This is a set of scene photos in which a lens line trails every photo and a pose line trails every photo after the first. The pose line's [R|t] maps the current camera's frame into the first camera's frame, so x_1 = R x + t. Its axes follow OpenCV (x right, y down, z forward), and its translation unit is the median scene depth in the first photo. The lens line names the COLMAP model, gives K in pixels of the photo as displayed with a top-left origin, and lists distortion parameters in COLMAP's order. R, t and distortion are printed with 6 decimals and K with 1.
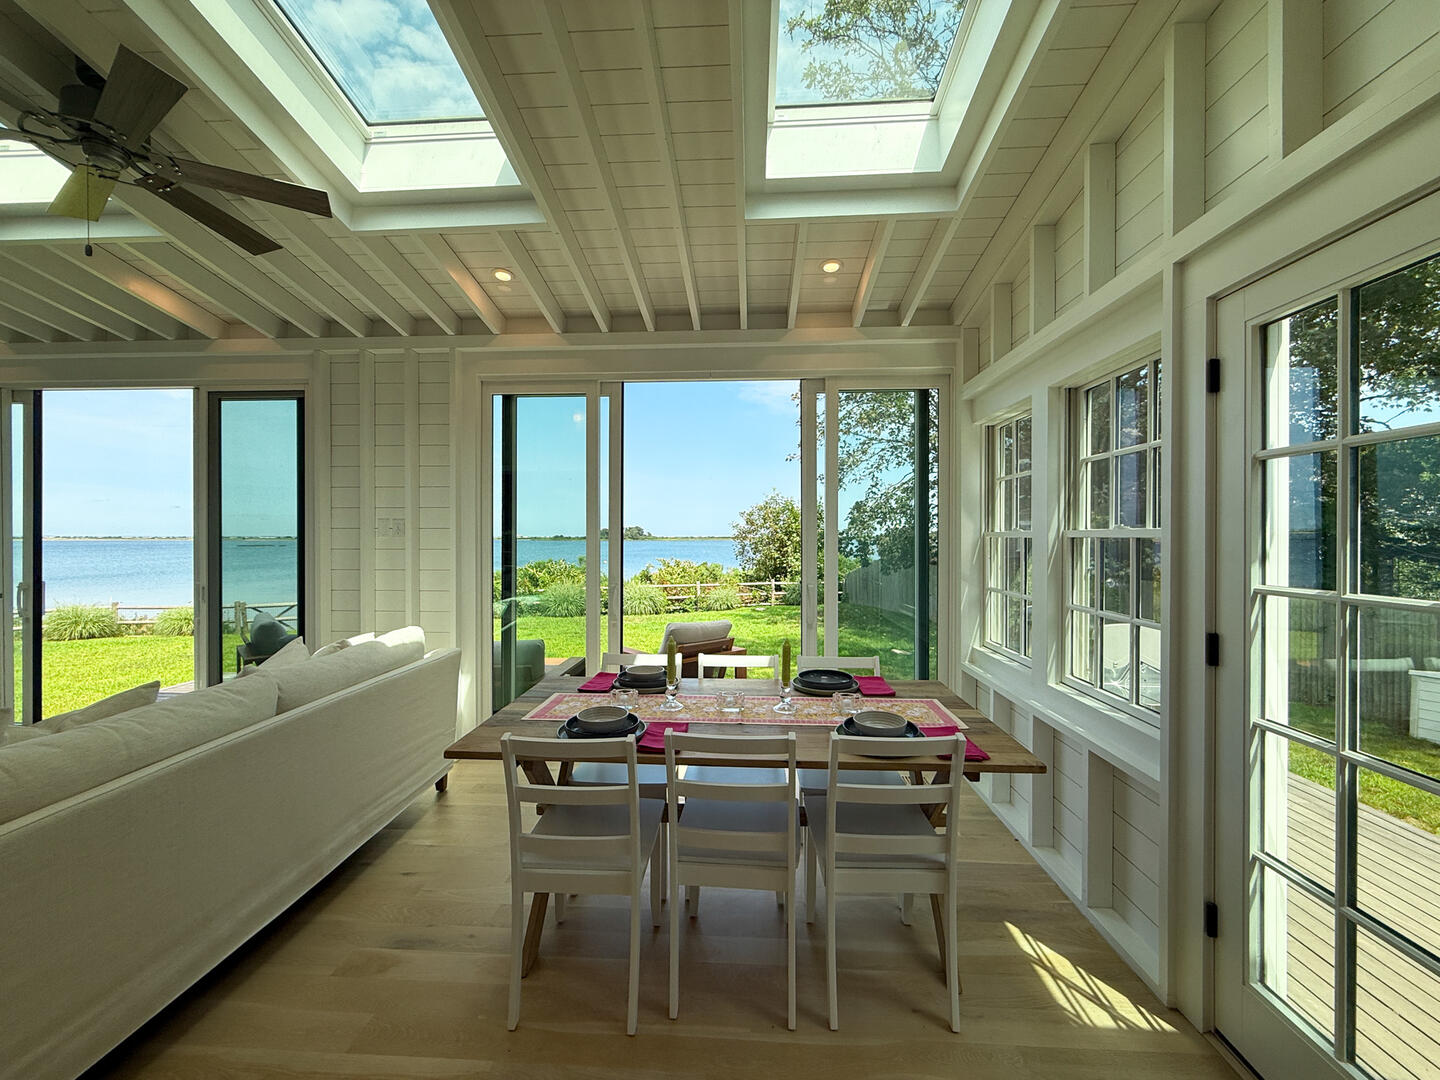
lens RADIAL K [[587.7, 0, 711.5], [0, 587.7, 542.7], [0, 0, 1]] dist [0.001364, 0.000084]
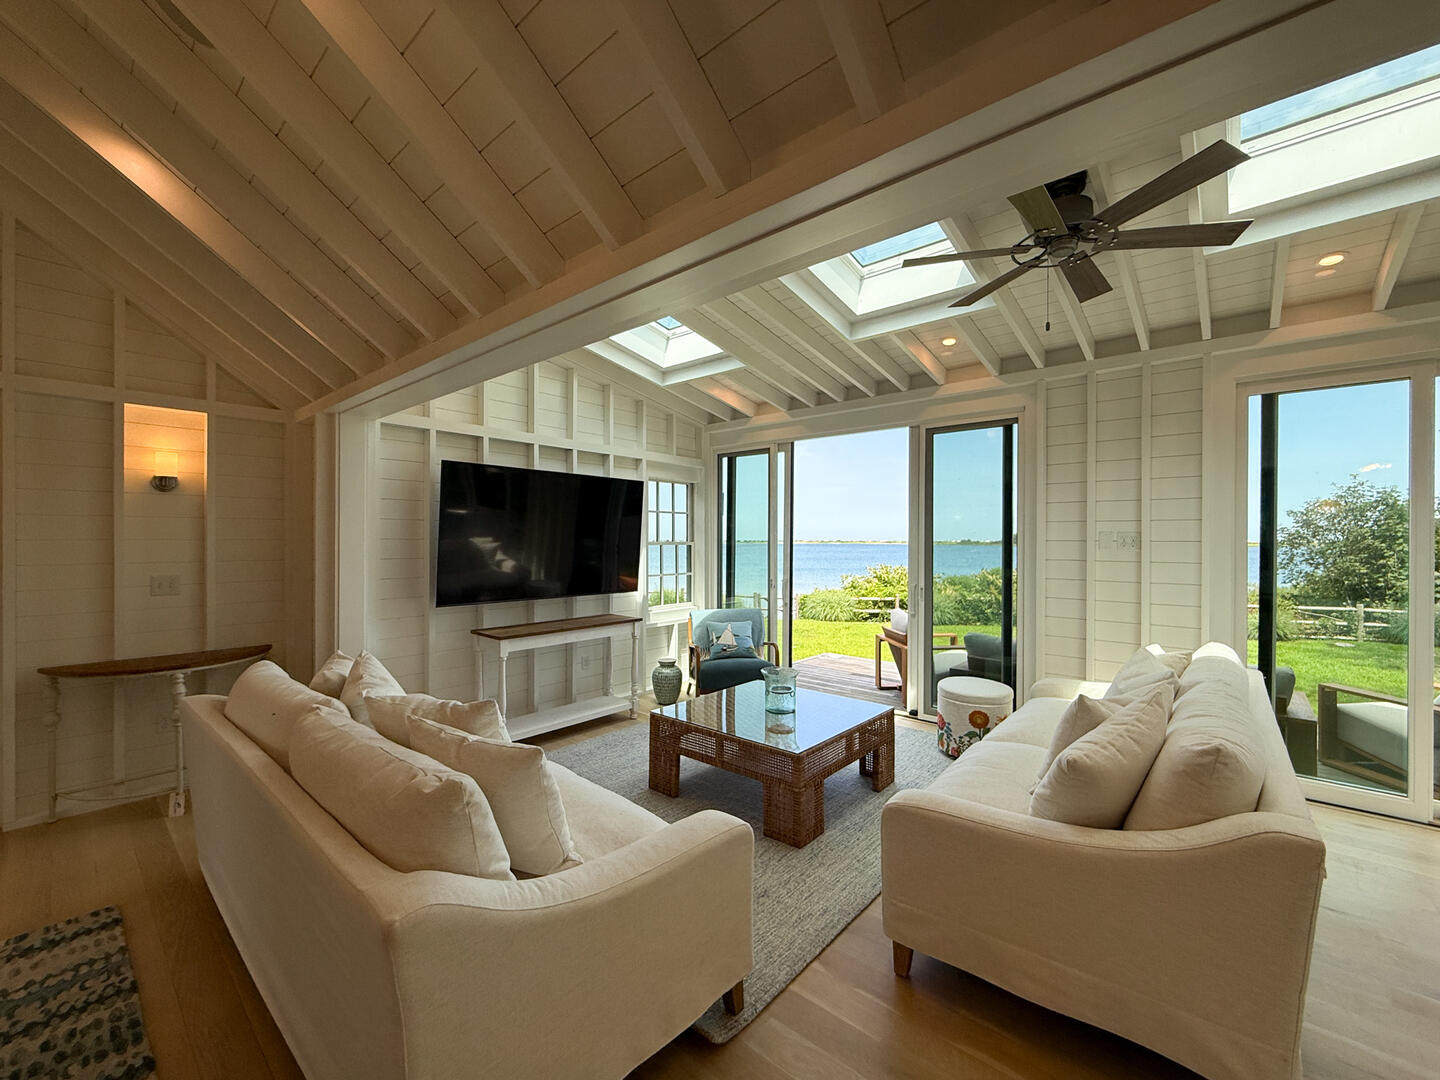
lens RADIAL K [[587.7, 0, 725.6], [0, 587.7, 543.3], [0, 0, 1]] dist [0.001364, 0.000084]
pose [[0.794941, 0.005327, -0.606664, -0.439402], [-0.009134, 0.999953, -0.003188, -0.011087], [0.606618, 0.008076, 0.794952, -0.212850]]
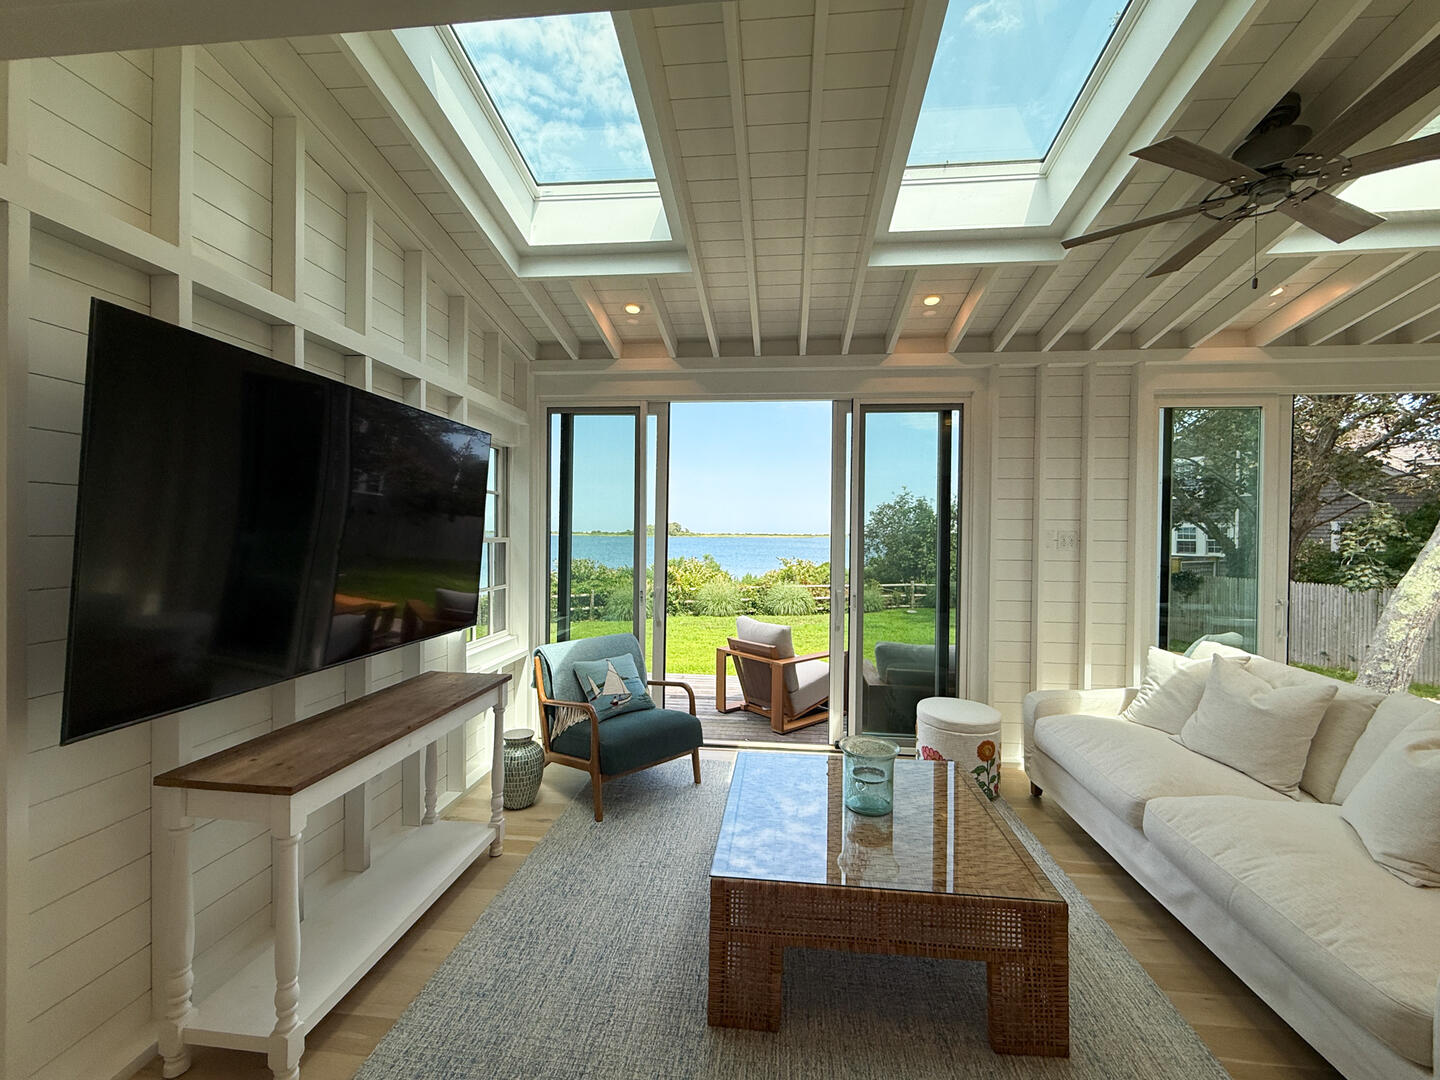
lens RADIAL K [[587.7, 0, 713.7], [0, 587.7, 533.9], [0, 0, 1]] dist [0.001364, 0.000084]
pose [[0.998632, 0.010920, -0.051134, -1.051257], [-0.011413, 0.999891, -0.009344, -0.018955], [0.051027, 0.009914, 0.998648, -0.025943]]
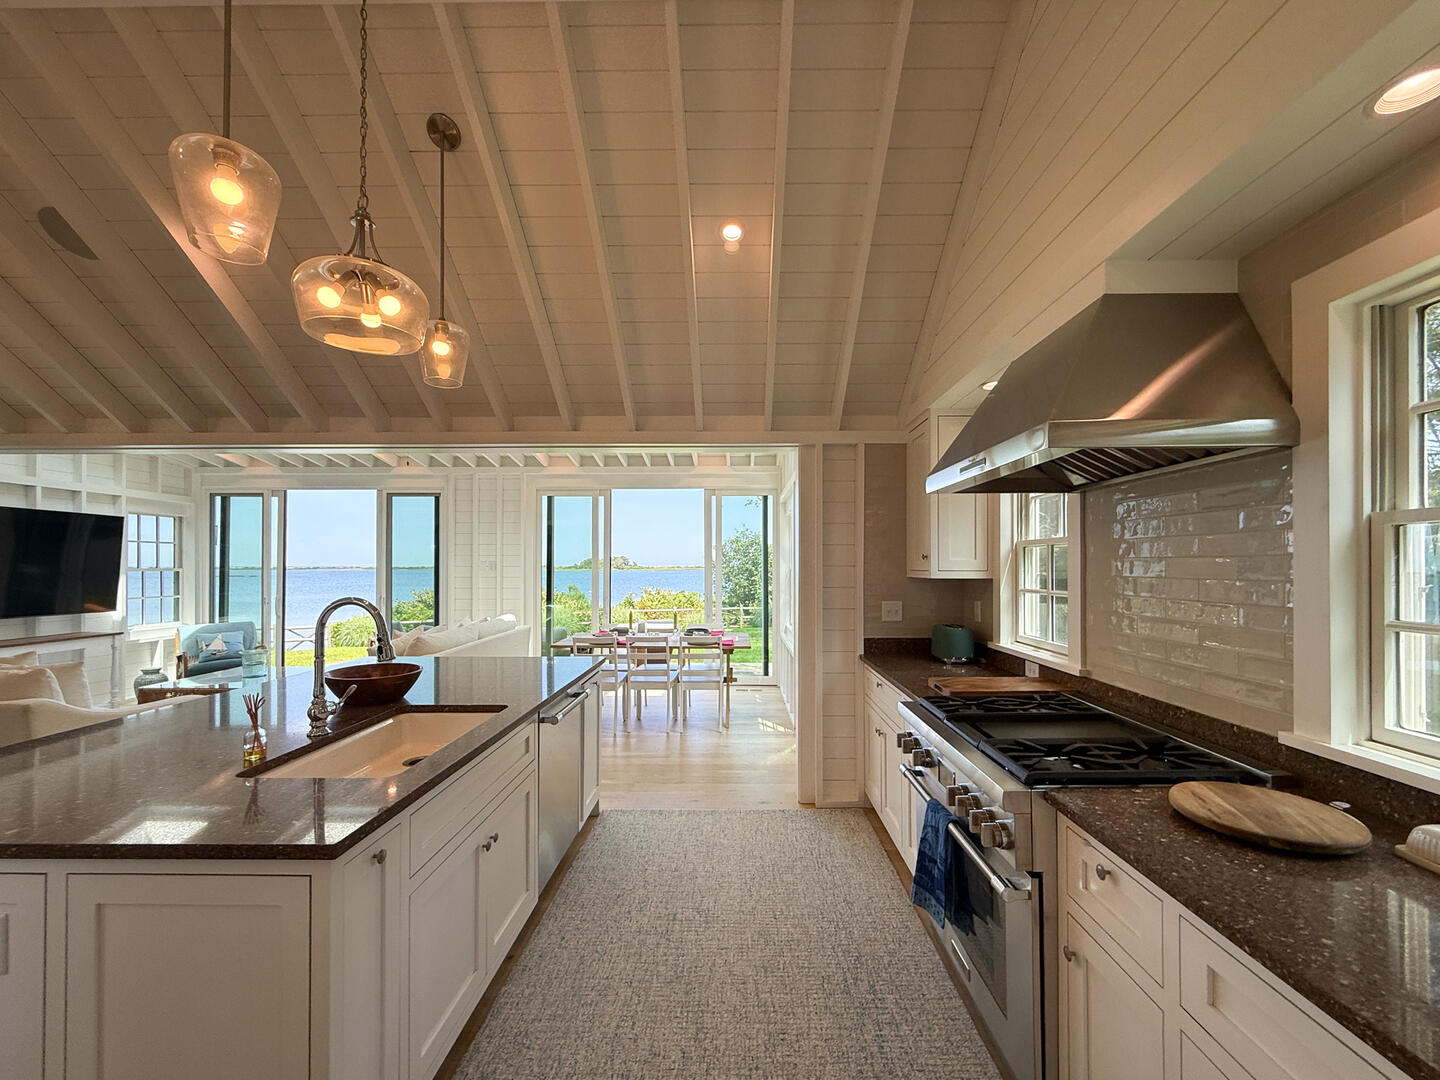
lens RADIAL K [[587.7, 0, 711.7], [0, 587.7, 562.0], [0, 0, 1]] dist [0.001364, 0.000084]
pose [[0.999769, -0.001115, 0.021465, 0.125765], [0.001504, 0.999835, -0.018112, -0.003105], [-0.021442, 0.018140, 0.999606, -0.855711]]
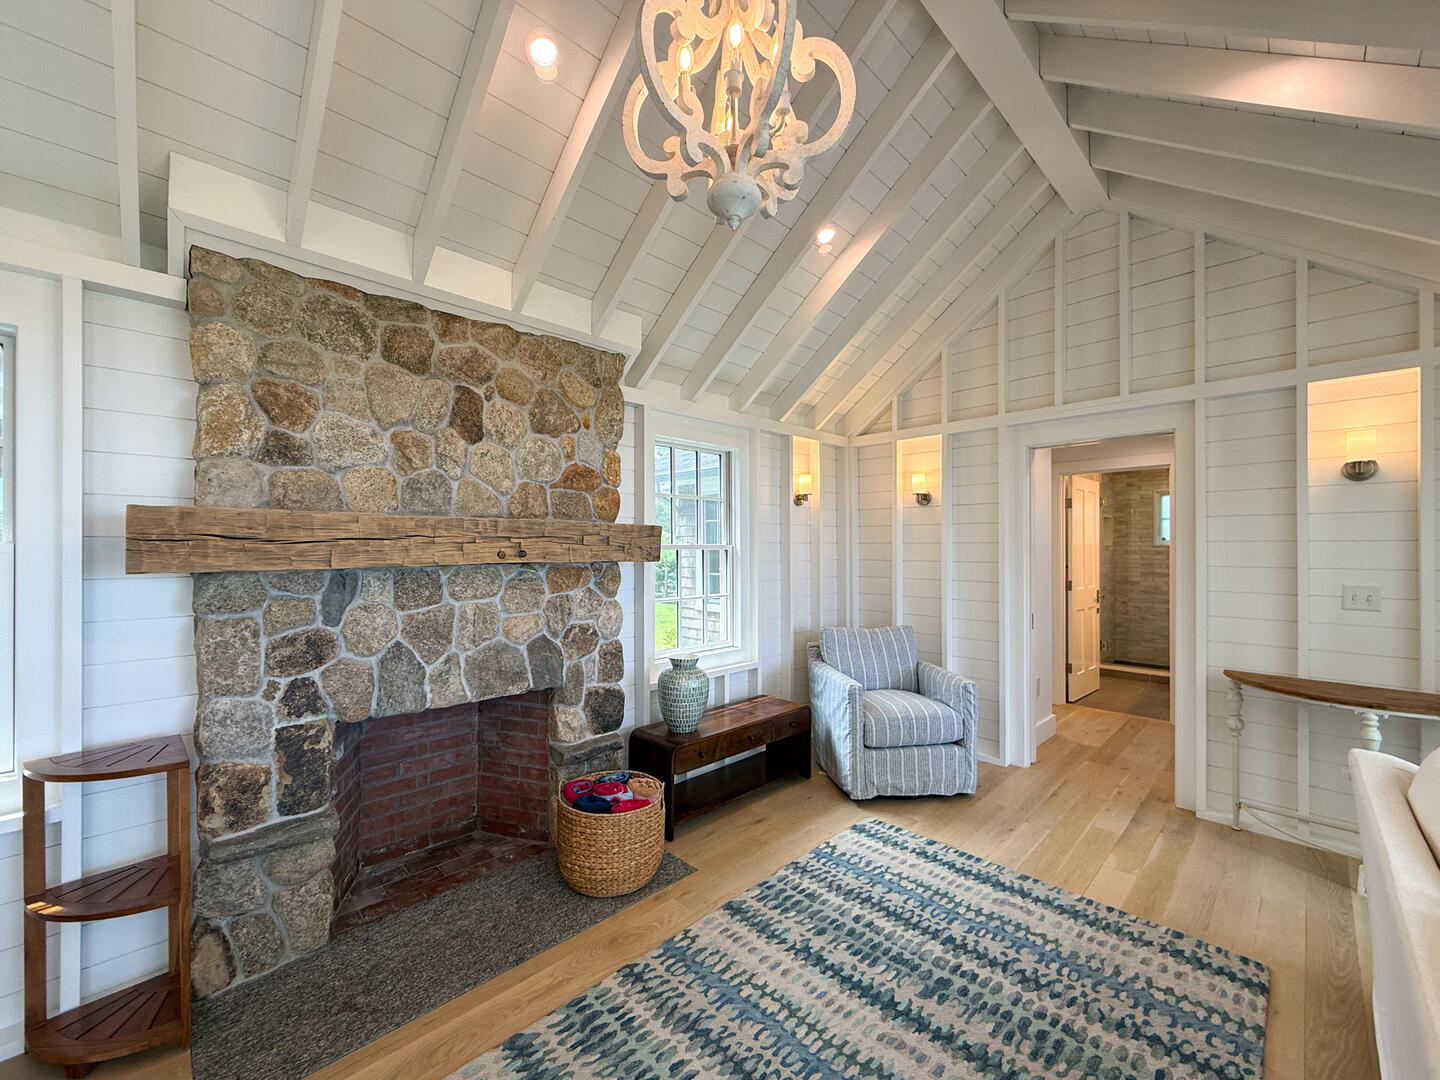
lens RADIAL K [[587.7, 0, 710.2], [0, 587.7, 543.7], [0, 0, 1]] dist [0.001364, 0.000084]
pose [[-0.673082, -0.001333, -0.739566, -0.600160], [-0.007493, 0.999959, 0.005016, -0.005723], [0.739530, 0.008918, -0.673065, -0.119987]]
